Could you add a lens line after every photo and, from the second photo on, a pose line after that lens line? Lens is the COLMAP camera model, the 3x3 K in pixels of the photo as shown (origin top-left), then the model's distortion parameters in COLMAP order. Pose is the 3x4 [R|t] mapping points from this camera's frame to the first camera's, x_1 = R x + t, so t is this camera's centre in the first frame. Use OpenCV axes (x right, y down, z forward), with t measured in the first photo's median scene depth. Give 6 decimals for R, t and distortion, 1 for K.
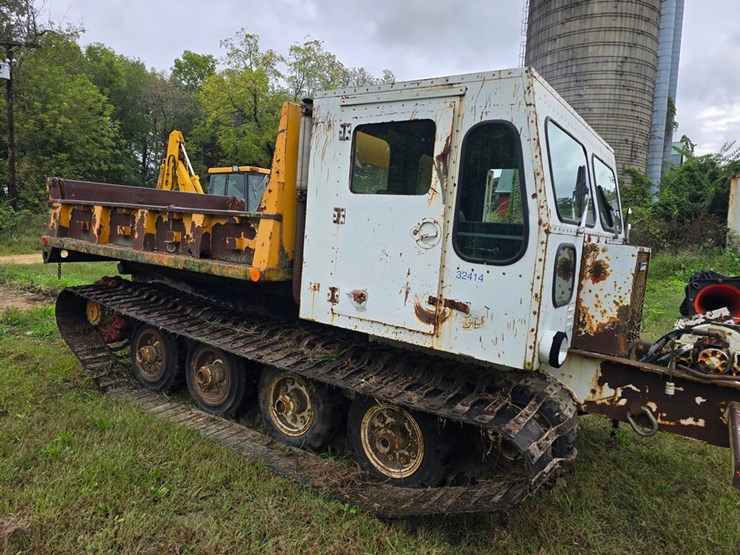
lens RADIAL K [[500.7, 0, 364.8], [0, 500.7, 266.4], [0, 0, 1]] dist [0.068749, -0.062088]
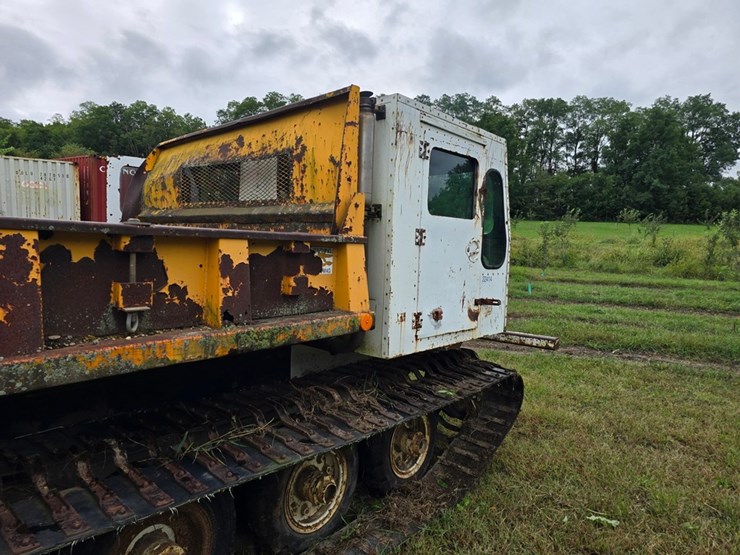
lens RADIAL K [[500.7, 0, 357.3], [0, 500.7, 270.9], [0, 0, 1]] dist [0.068749, -0.062088]
pose [[0.101136, -0.118612, 0.987777, -0.913758], [0.054572, 0.992034, 0.113535, -0.137200], [-0.993375, 0.042422, 0.106803, 0.918569]]
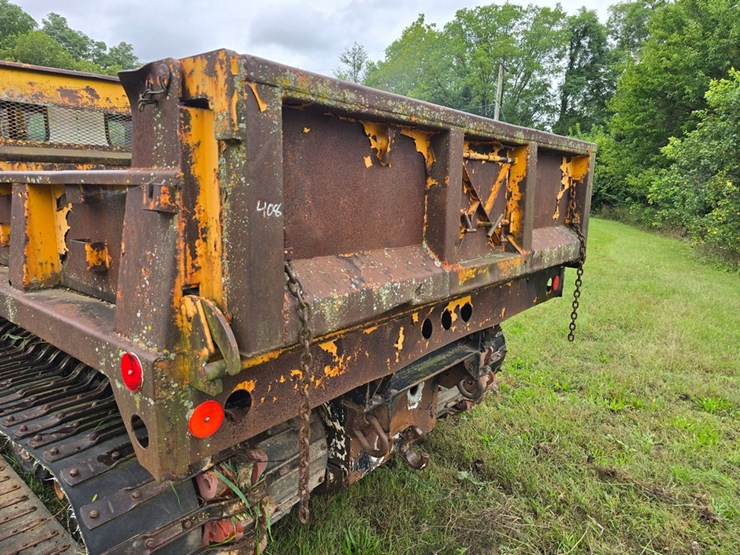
lens RADIAL K [[500.7, 0, 362.4], [0, 500.7, 274.2], [0, 0, 1]] dist [0.068749, -0.062088]
pose [[-0.992002, -0.104323, 0.071062, -0.674347], [-0.081533, 0.959345, 0.270202, -0.253552], [-0.096361, 0.262247, -0.960178, 2.374817]]
